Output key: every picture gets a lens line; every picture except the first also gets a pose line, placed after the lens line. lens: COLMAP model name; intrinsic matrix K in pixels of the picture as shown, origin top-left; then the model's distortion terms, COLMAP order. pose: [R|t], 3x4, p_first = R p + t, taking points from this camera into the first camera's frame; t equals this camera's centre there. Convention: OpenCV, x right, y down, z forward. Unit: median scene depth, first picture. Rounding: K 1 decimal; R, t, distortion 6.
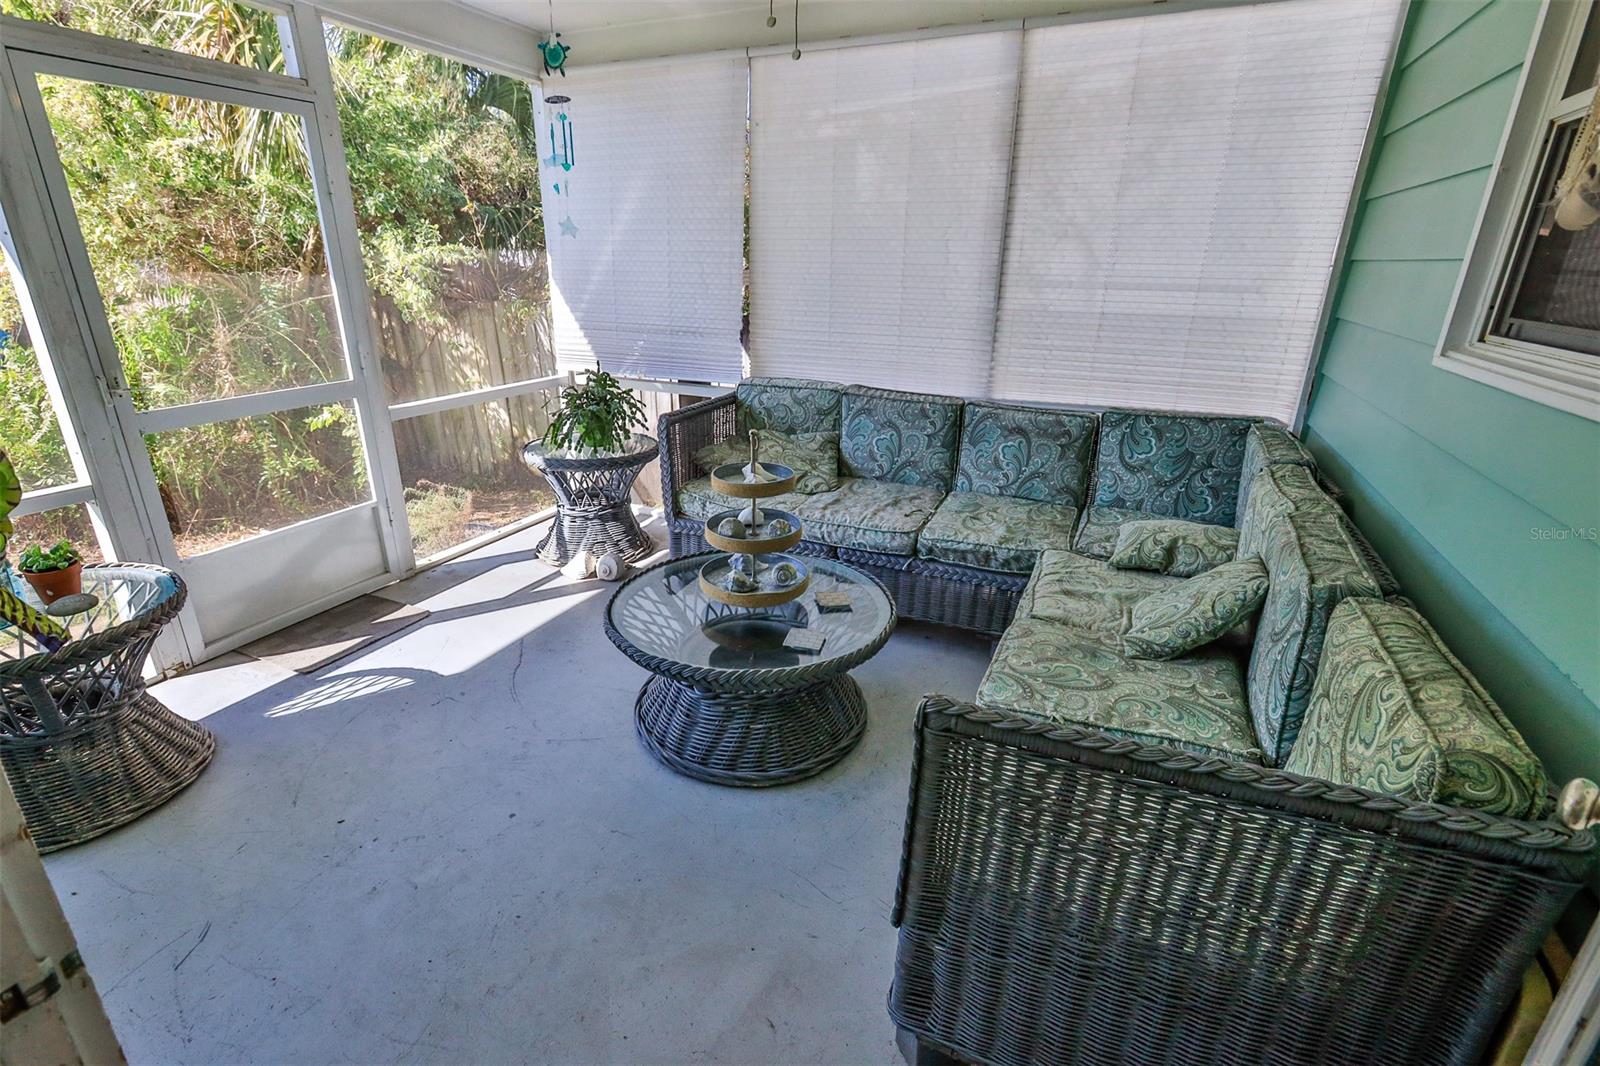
lens RADIAL K [[742.5, 0, 798.5], [0, 742.5, 534.1], [0, 0, 1]] dist [-0.002245, 0.000112]
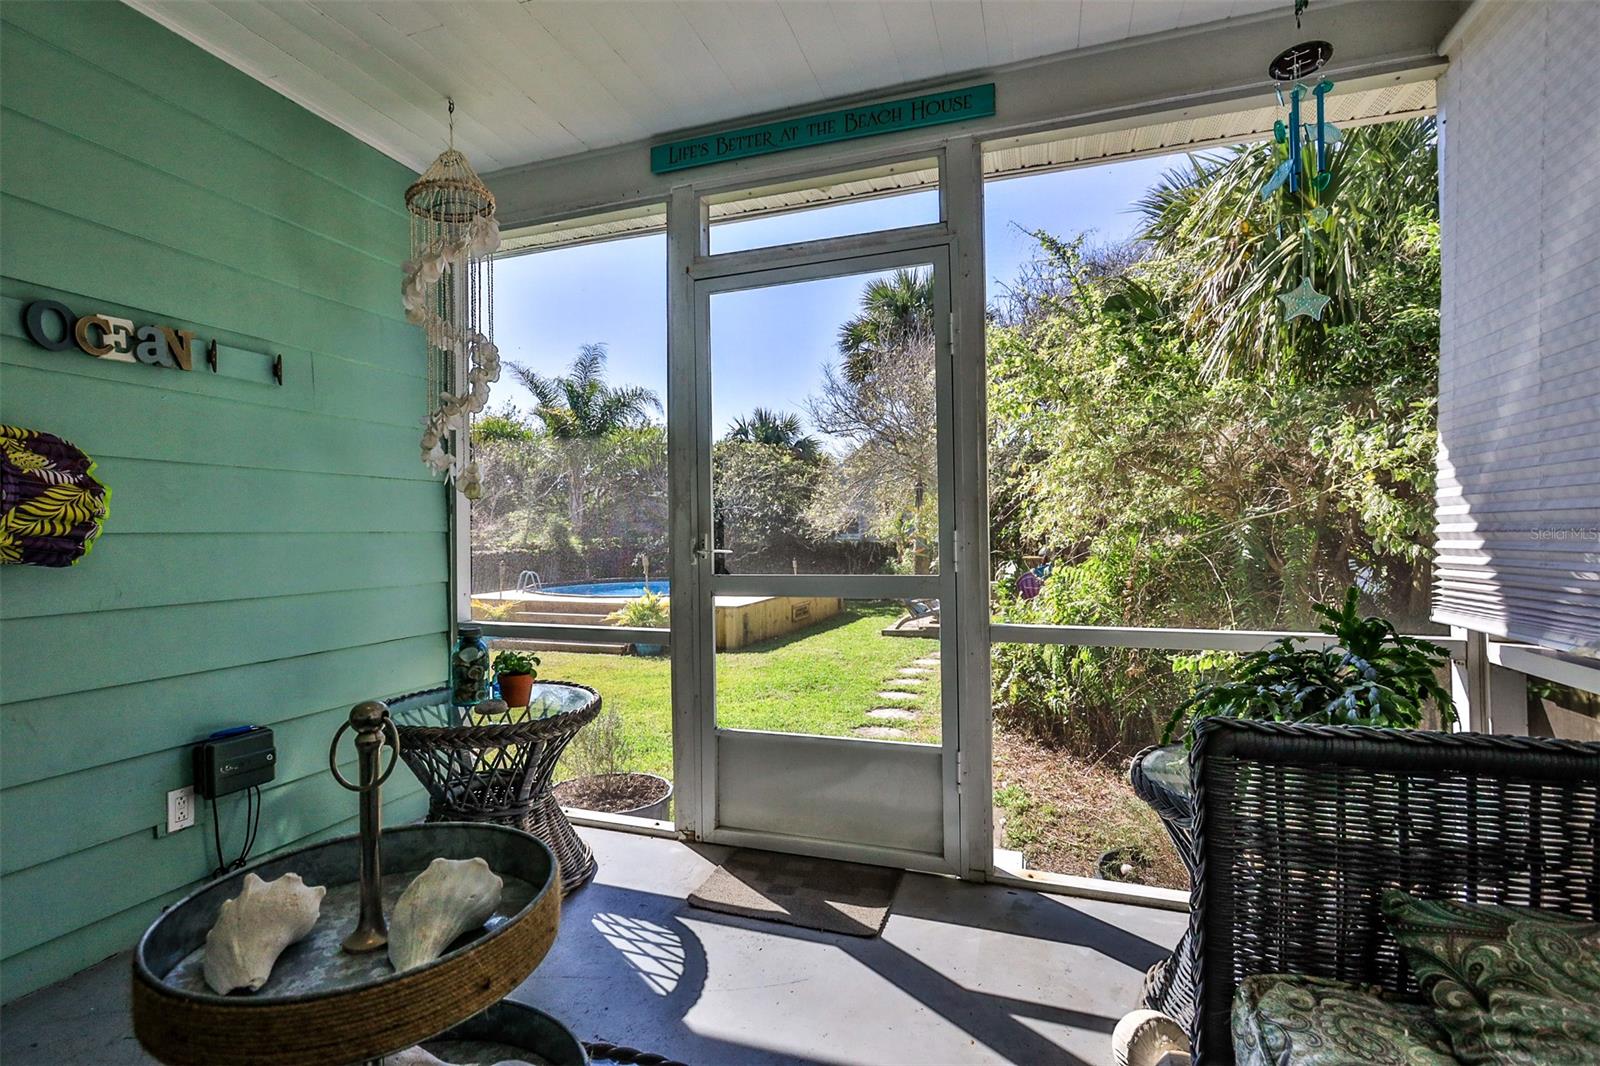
lens RADIAL K [[742.5, 0, 800.3], [0, 742.5, 534.1], [0, 0, 1]] dist [-0.002245, 0.000112]
pose [[0.094592, -0.021726, -0.995279, 0.125211], [-0.337916, 0.939704, -0.052628, -0.157585], [0.936411, 0.341299, 0.081547, 0.782727]]
